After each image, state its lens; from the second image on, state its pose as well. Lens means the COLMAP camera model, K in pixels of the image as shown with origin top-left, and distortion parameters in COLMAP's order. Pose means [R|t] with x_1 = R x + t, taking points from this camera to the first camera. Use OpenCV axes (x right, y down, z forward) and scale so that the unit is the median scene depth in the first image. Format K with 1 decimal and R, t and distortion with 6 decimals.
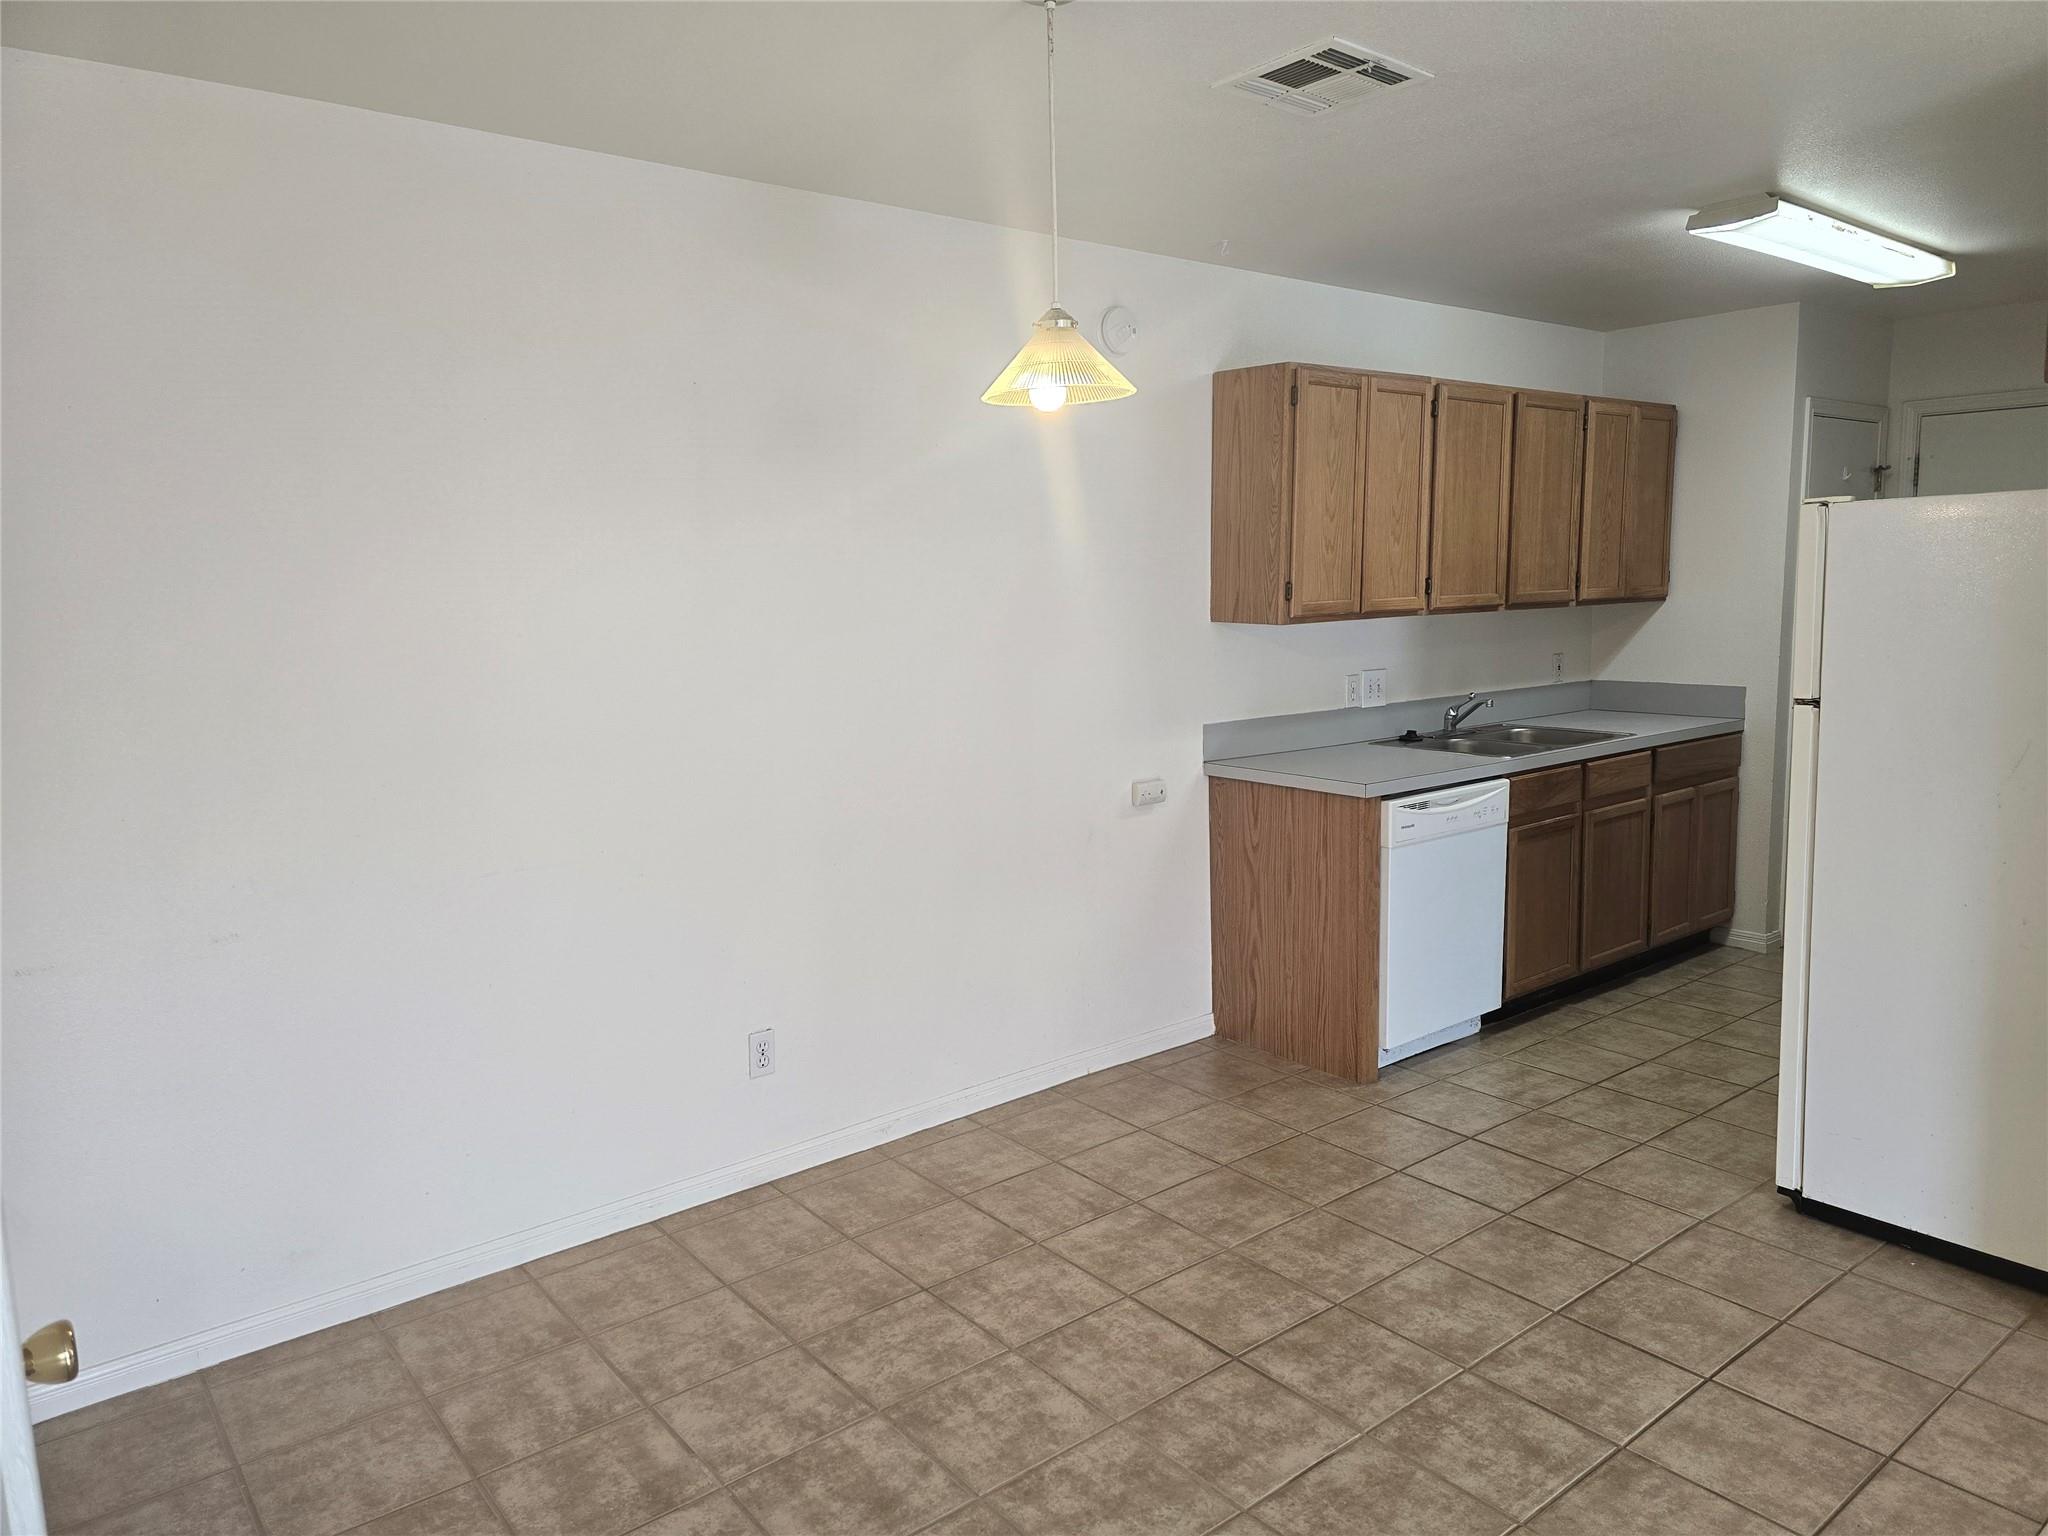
lens RADIAL K [[1369.5, 0, 1030.0], [0, 1369.5, 755.0], [0, 0, 1]] dist [0.060572, -0.060642]
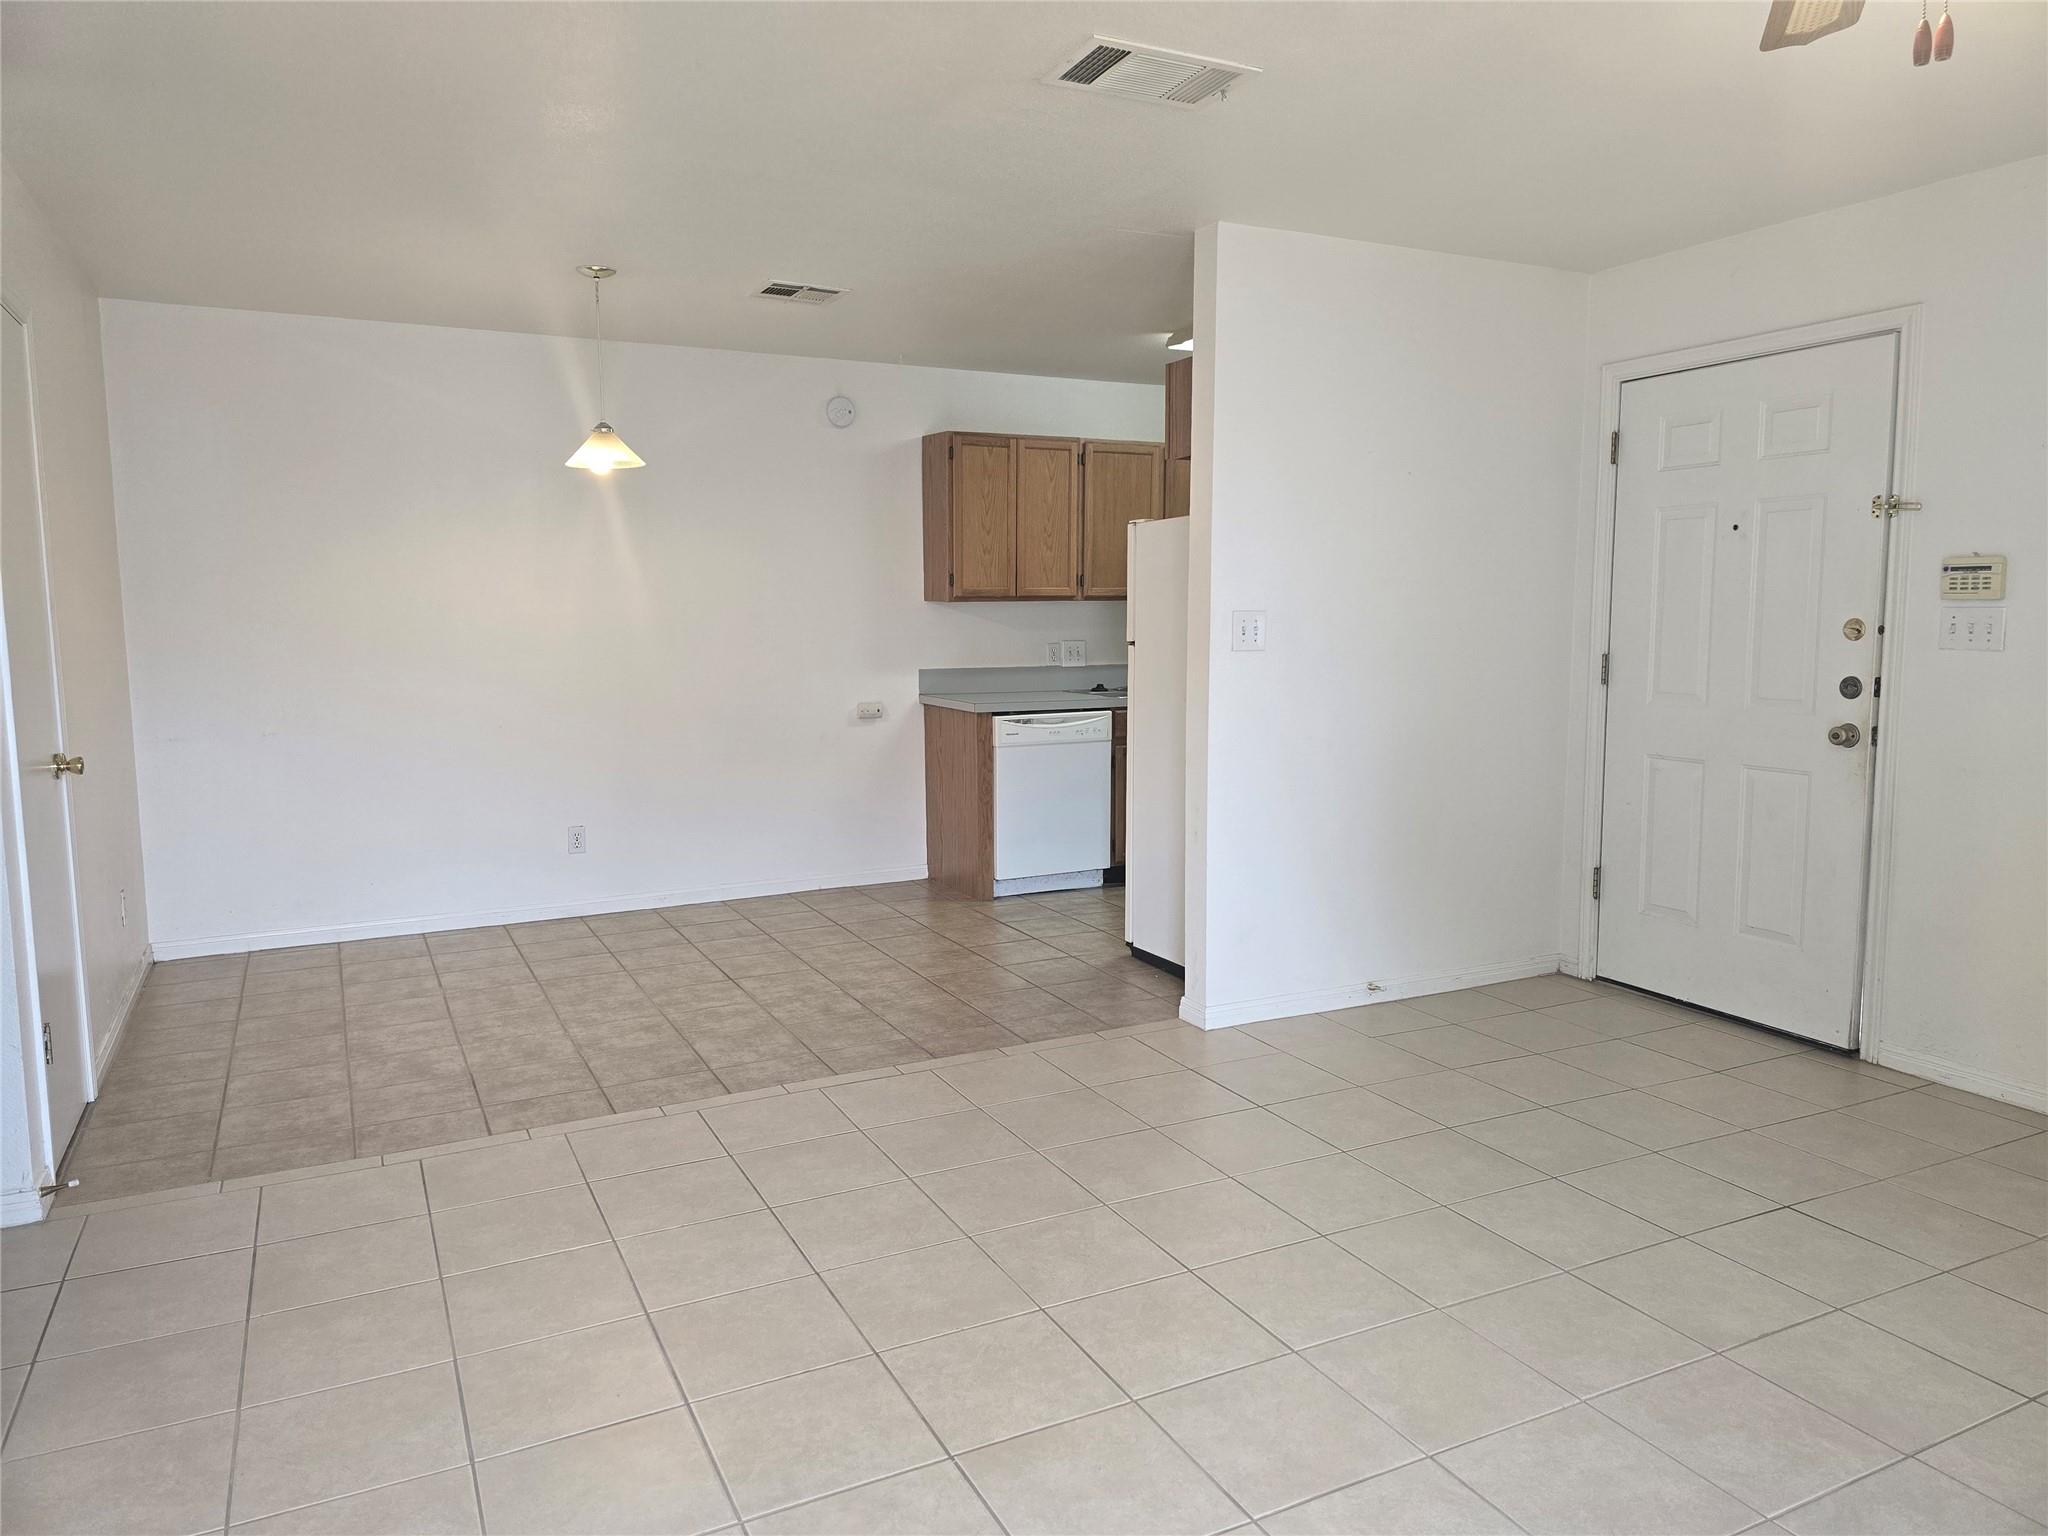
lens RADIAL K [[1359.3, 0, 1009.5], [0, 1359.3, 767.0], [0, 0, 1]] dist [0.057319, -0.072549]
pose [[0.977574, 0.039756, -0.206805, 0.683488], [-0.041982, 0.999098, -0.006382, 0.114670], [0.206365, 0.014921, 0.978361, -0.556711]]
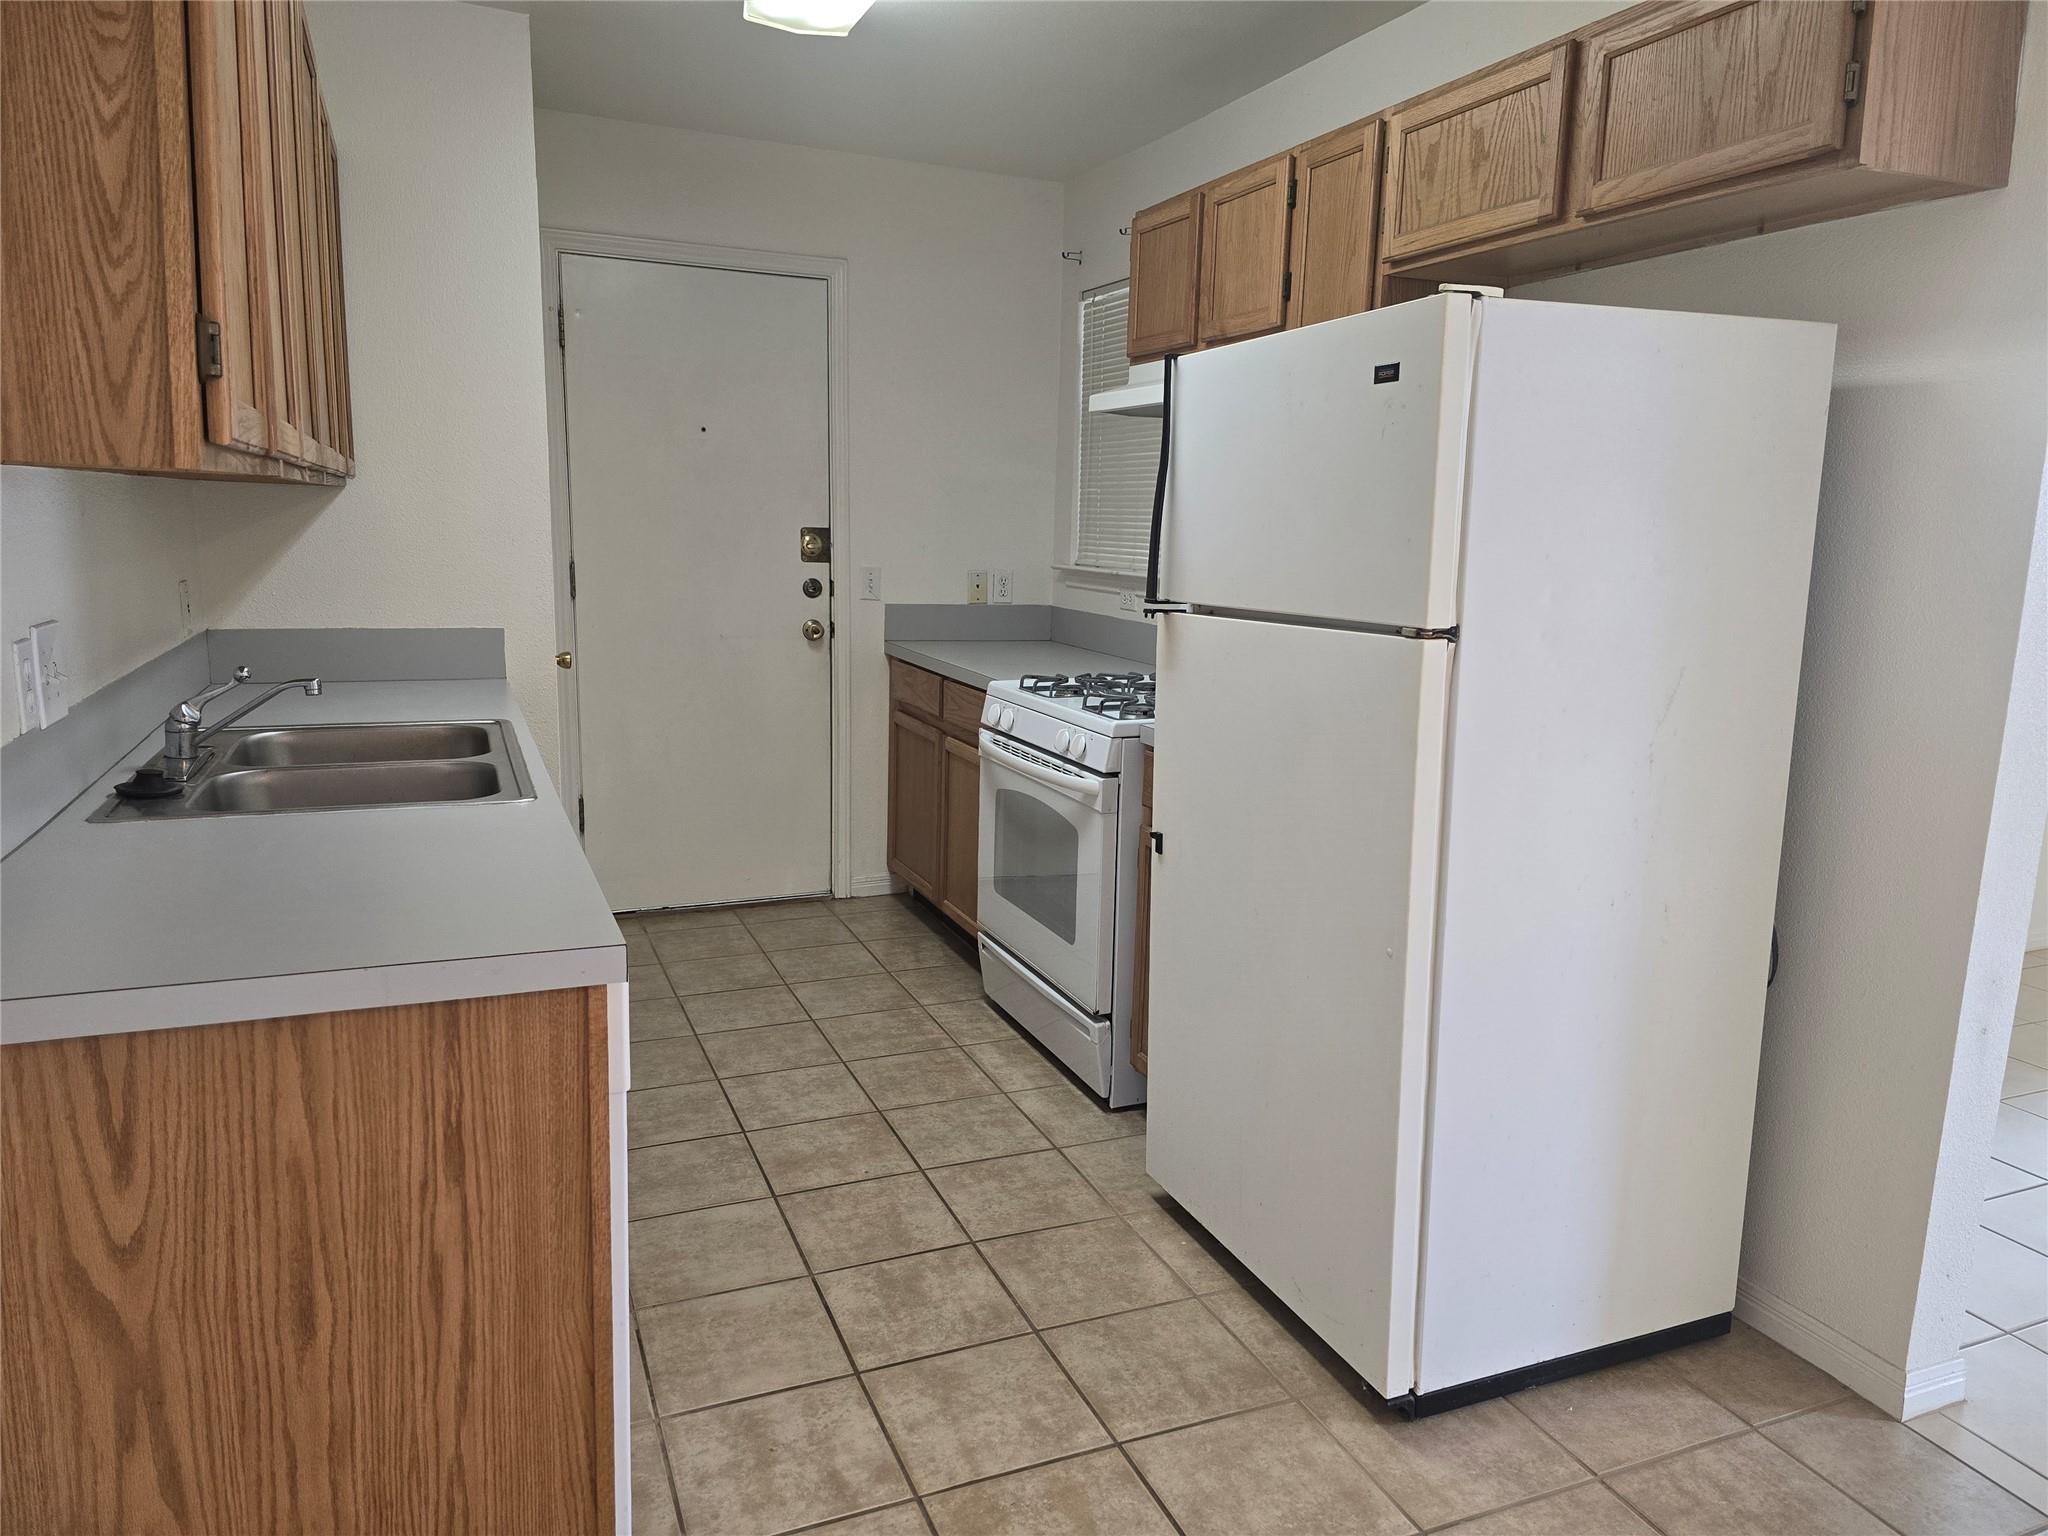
lens RADIAL K [[1369.5, 0, 1030.0], [0, 1369.5, 755.0], [0, 0, 1]] dist [0.060572, -0.060642]
pose [[0.268407, -0.136471, 0.953590, -0.064722], [0.095617, 0.988800, 0.114597, -0.064684], [-0.958548, 0.060421, 0.278450, 0.905202]]
